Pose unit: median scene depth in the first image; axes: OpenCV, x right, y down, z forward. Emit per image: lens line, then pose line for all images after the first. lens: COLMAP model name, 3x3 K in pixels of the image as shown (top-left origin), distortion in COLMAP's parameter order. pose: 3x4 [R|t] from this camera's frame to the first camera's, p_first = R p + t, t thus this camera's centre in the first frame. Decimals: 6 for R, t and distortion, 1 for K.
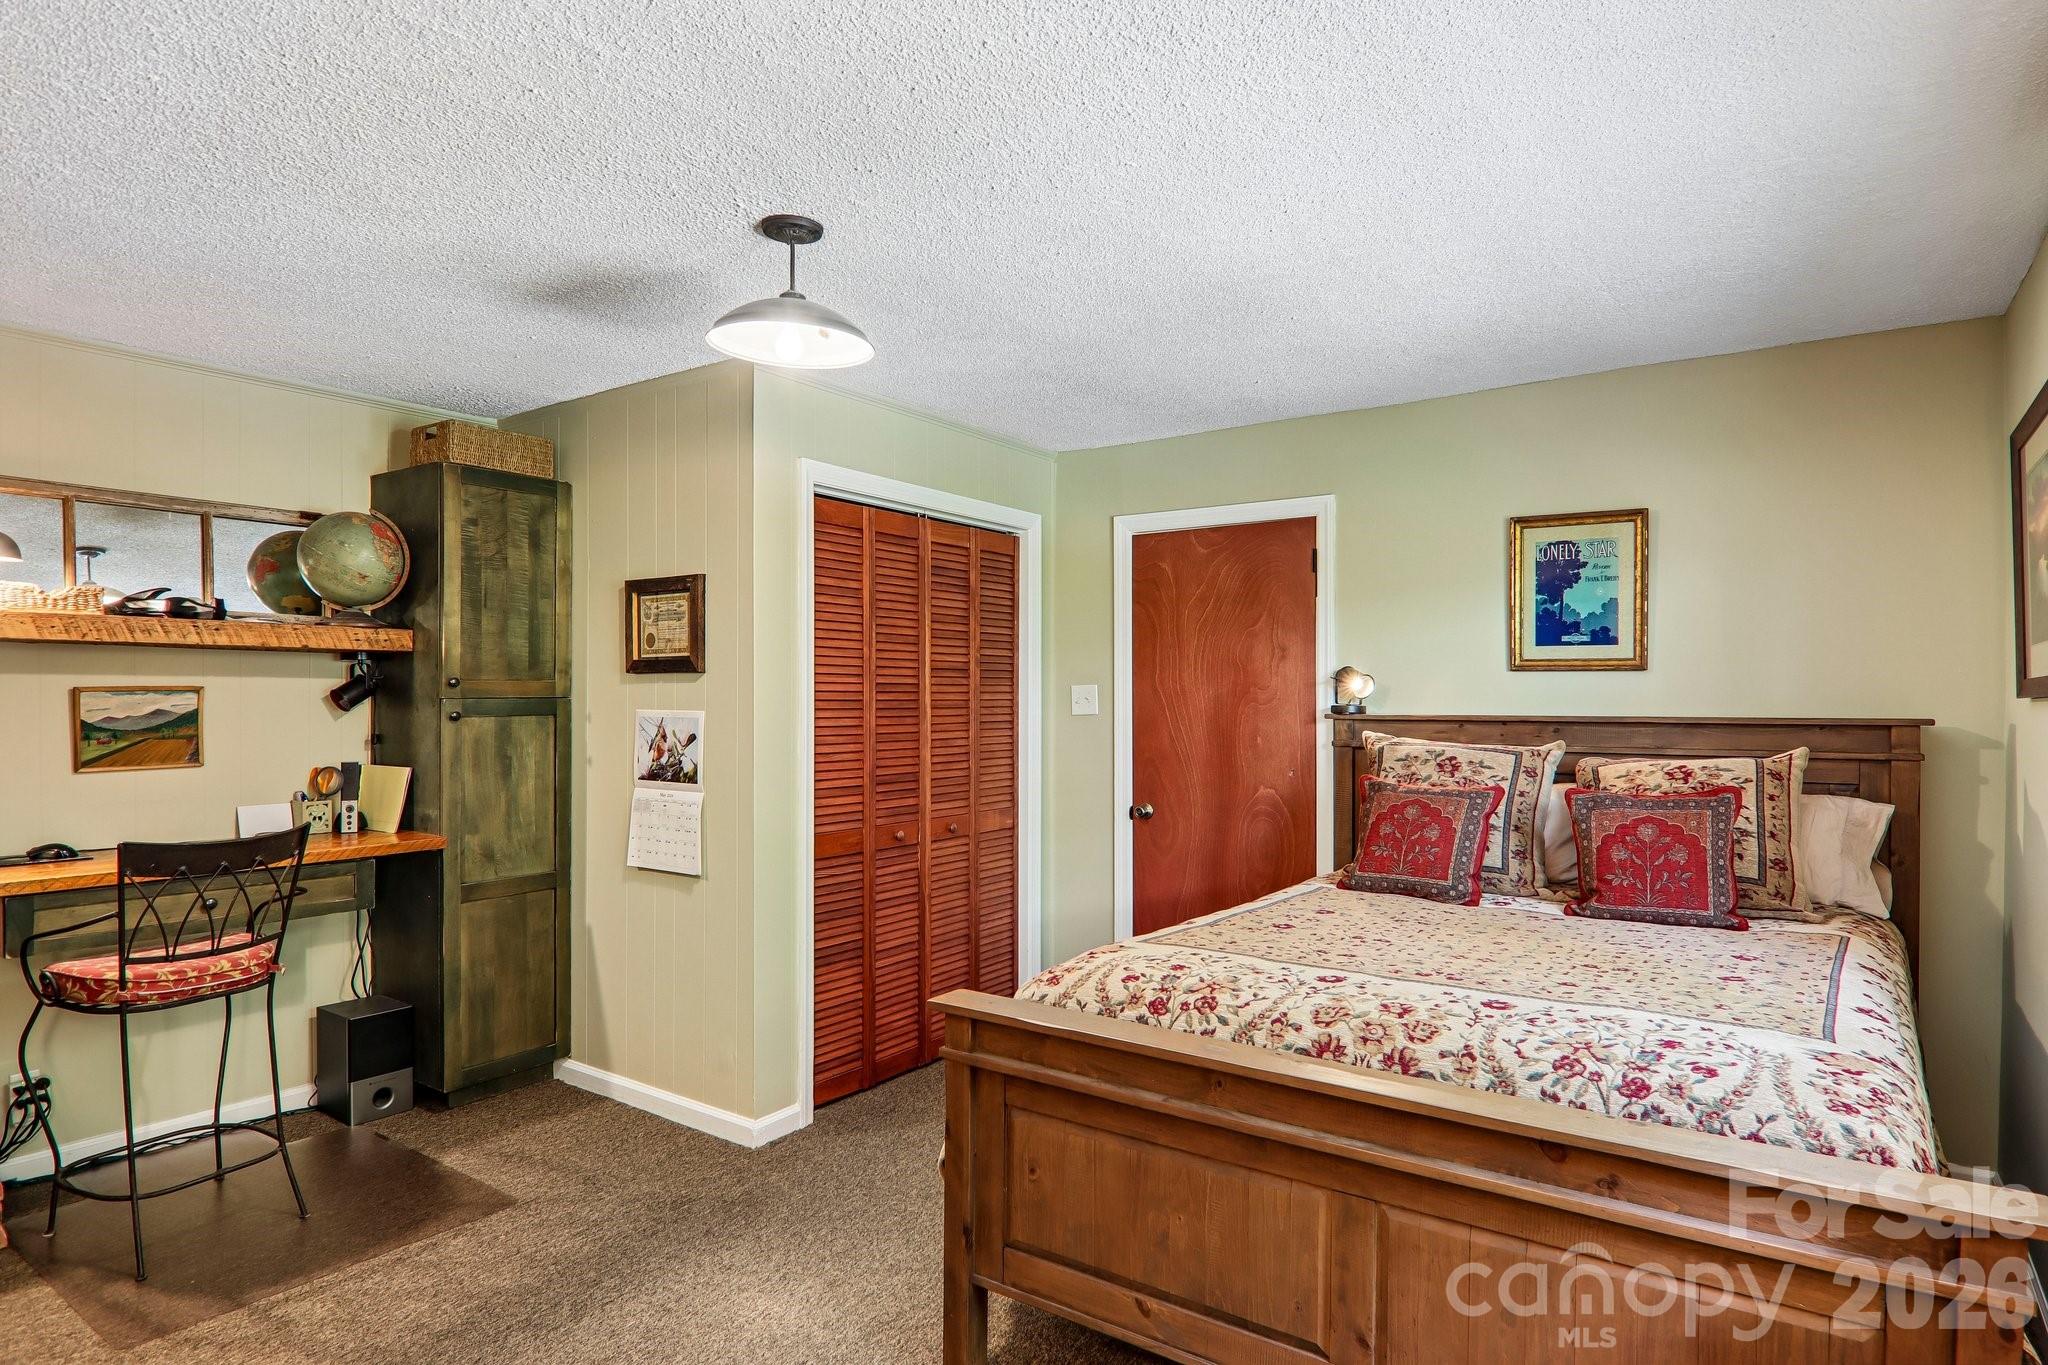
lens RADIAL K [[1132.8, 0, 1027.5], [0, 1132.8, 702.1], [0, 0, 1]] dist [0.004245, -0.021912]
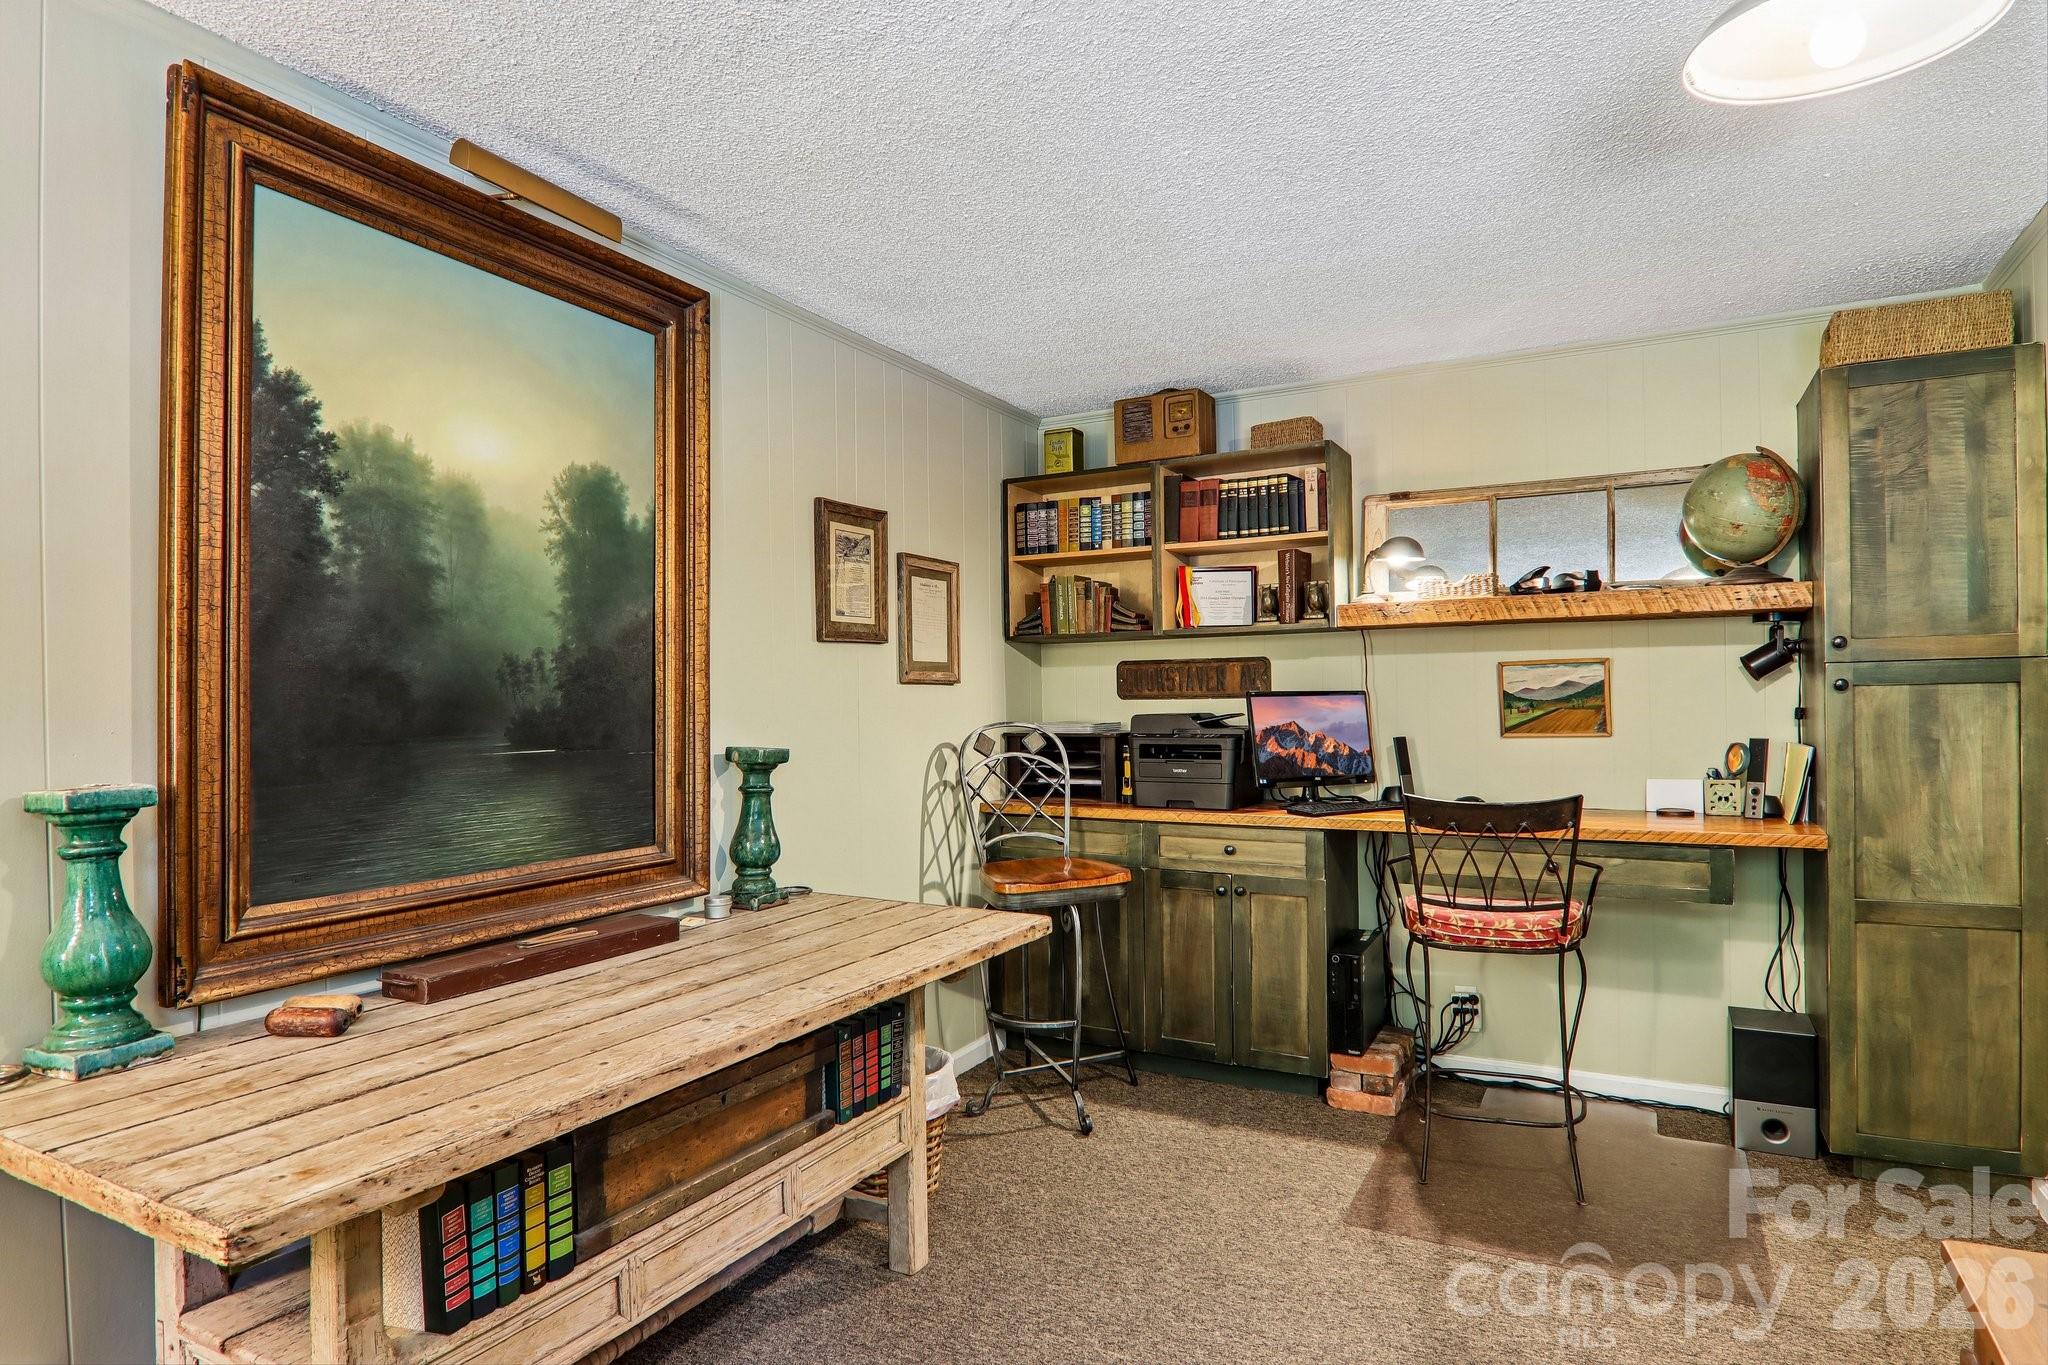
lens RADIAL K [[1132.8, 0, 1027.5], [0, 1132.8, 702.1], [0, 0, 1]] dist [0.004245, -0.021912]
pose [[0.115545, 0.002568, -0.993299, 0.211228], [0.010701, 0.999935, 0.003830, 0.015448], [0.993245, -0.011072, 0.115510, 0.339340]]
